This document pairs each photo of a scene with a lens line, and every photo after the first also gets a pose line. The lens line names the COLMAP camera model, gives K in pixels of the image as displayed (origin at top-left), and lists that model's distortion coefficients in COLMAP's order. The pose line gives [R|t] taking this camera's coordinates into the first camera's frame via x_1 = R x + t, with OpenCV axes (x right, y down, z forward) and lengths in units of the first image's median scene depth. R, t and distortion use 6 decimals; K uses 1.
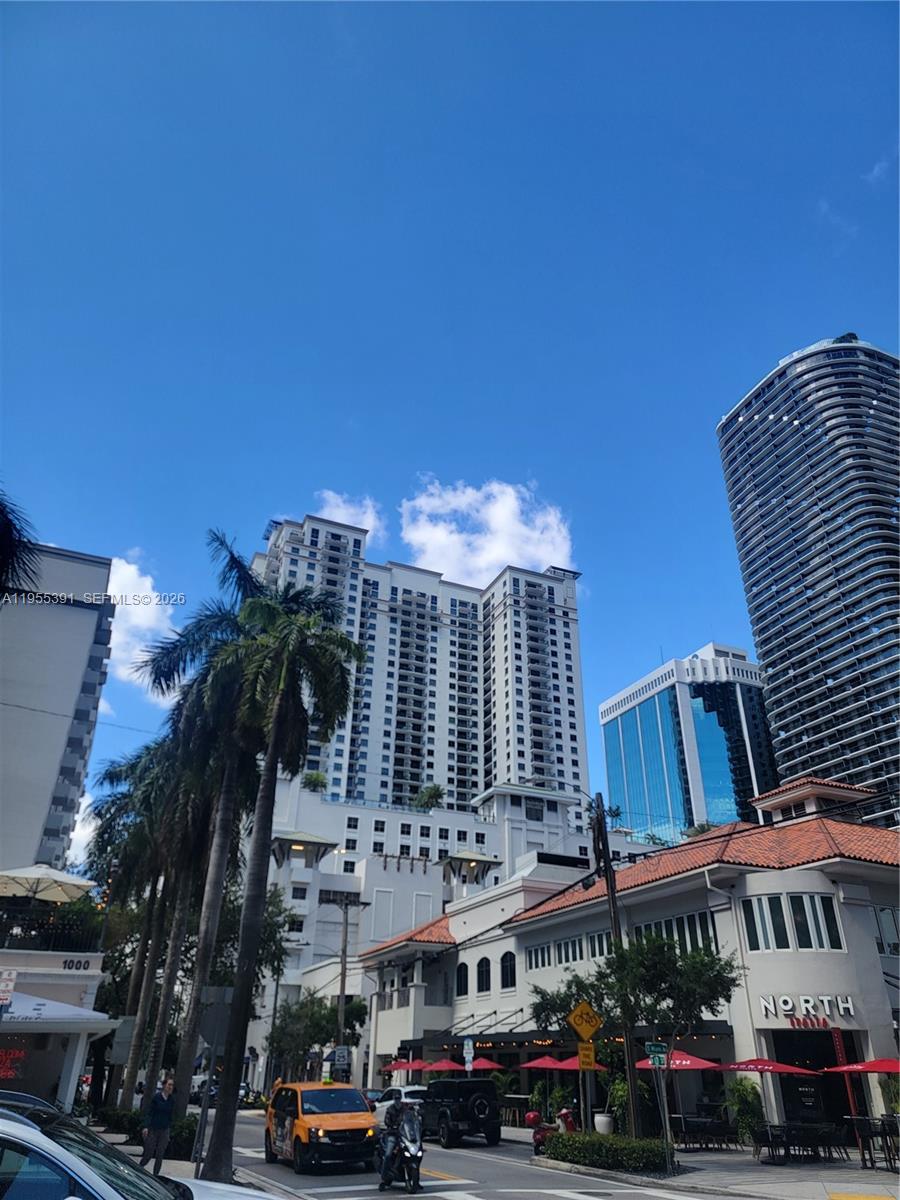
lens RADIAL K [[838.2, 0, 455.7], [0, 838.2, 617.4], [0, 0, 1]] dist [0.060305, -0.023484]
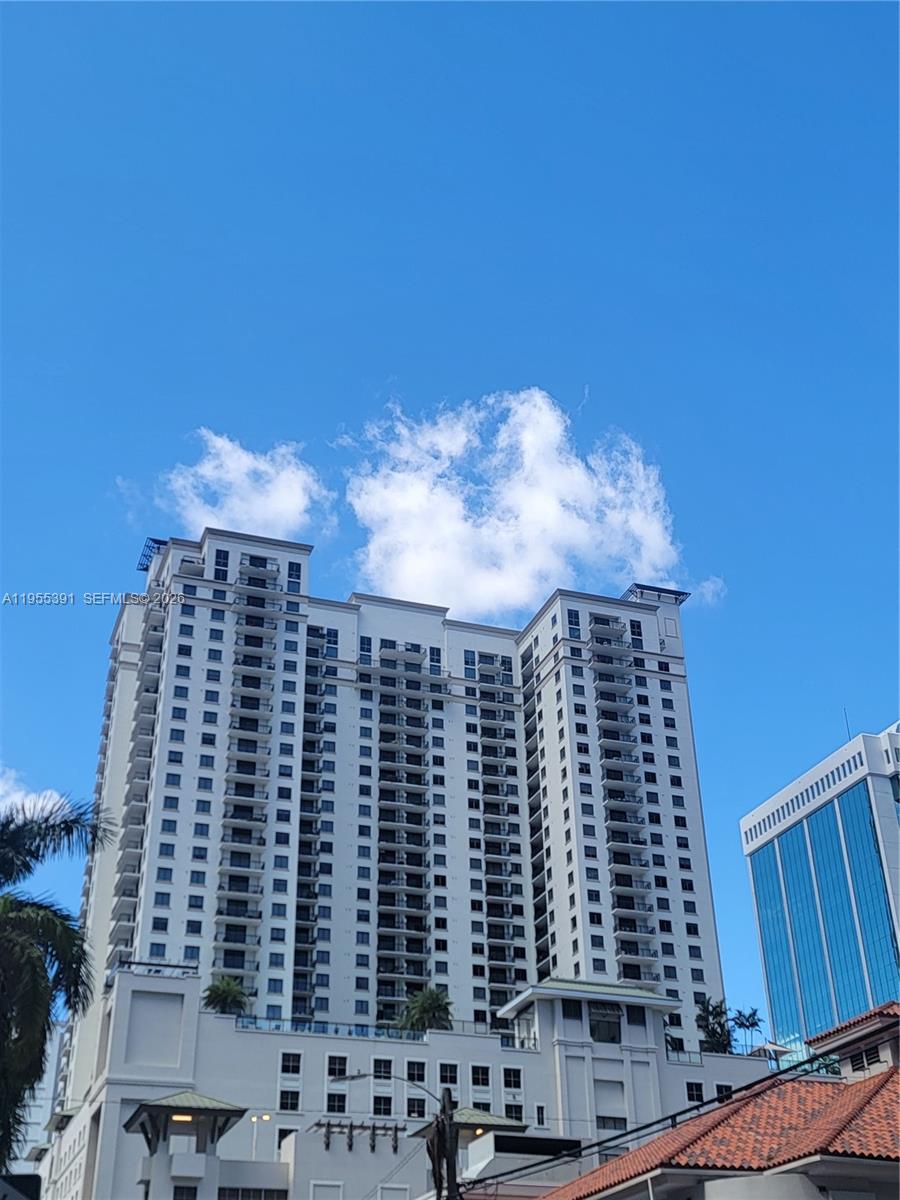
lens RADIAL K [[1505.2, 0, 441.3], [0, 1505.2, 591.4], [0, 0, 1]] dist [0.049784, 0.000000]
pose [[0.997026, -0.060129, -0.048214, 0.033995], [0.058107, 0.997414, -0.042307, -0.022212], [0.050633, 0.039379, 0.997941, -0.043519]]
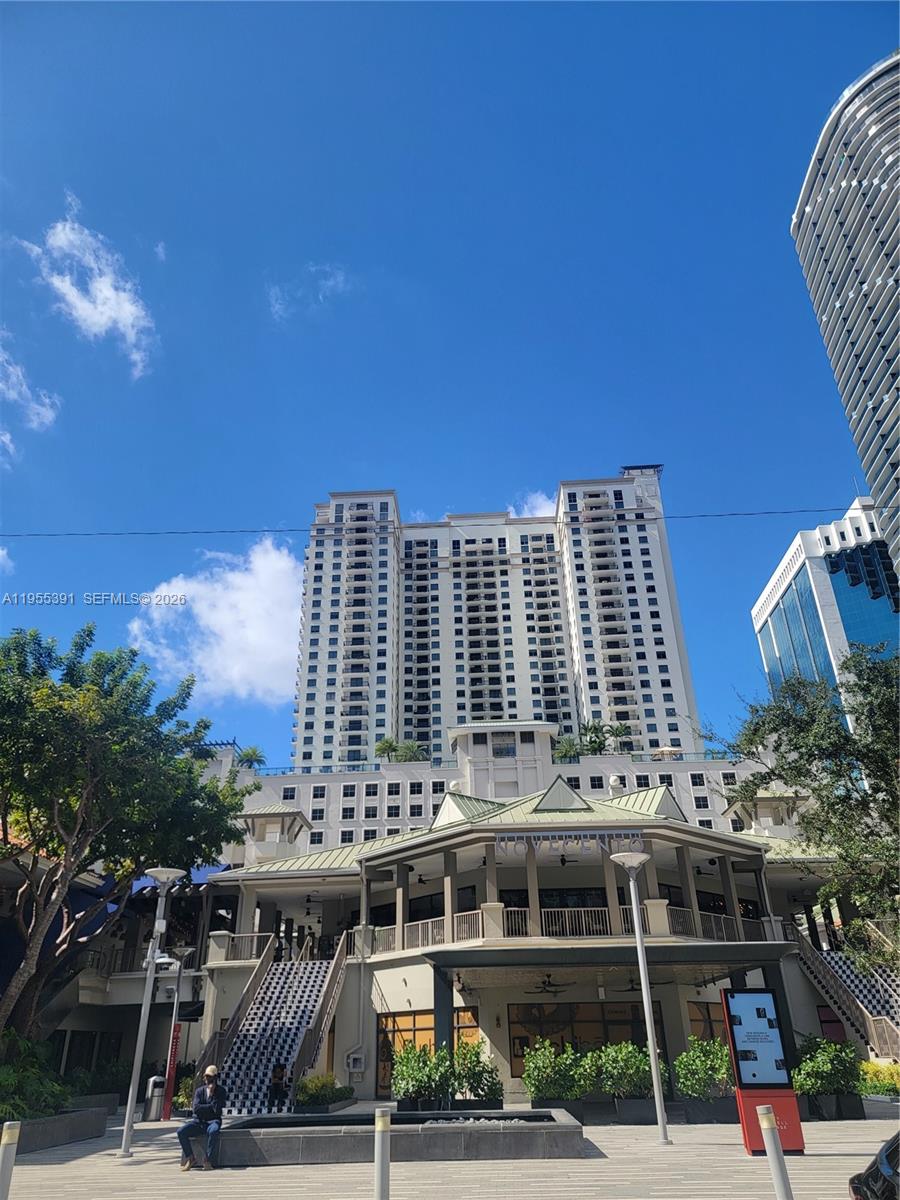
lens RADIAL K [[838.2, 0, 441.5], [0, 838.2, 612.8], [0, 0, 1]] dist [0.060305, -0.023484]
pose [[0.889387, -0.237339, -0.390718, 0.279948], [0.242354, 0.969473, -0.037232, 0.078877], [0.387627, -0.061578, 0.919757, 0.134444]]
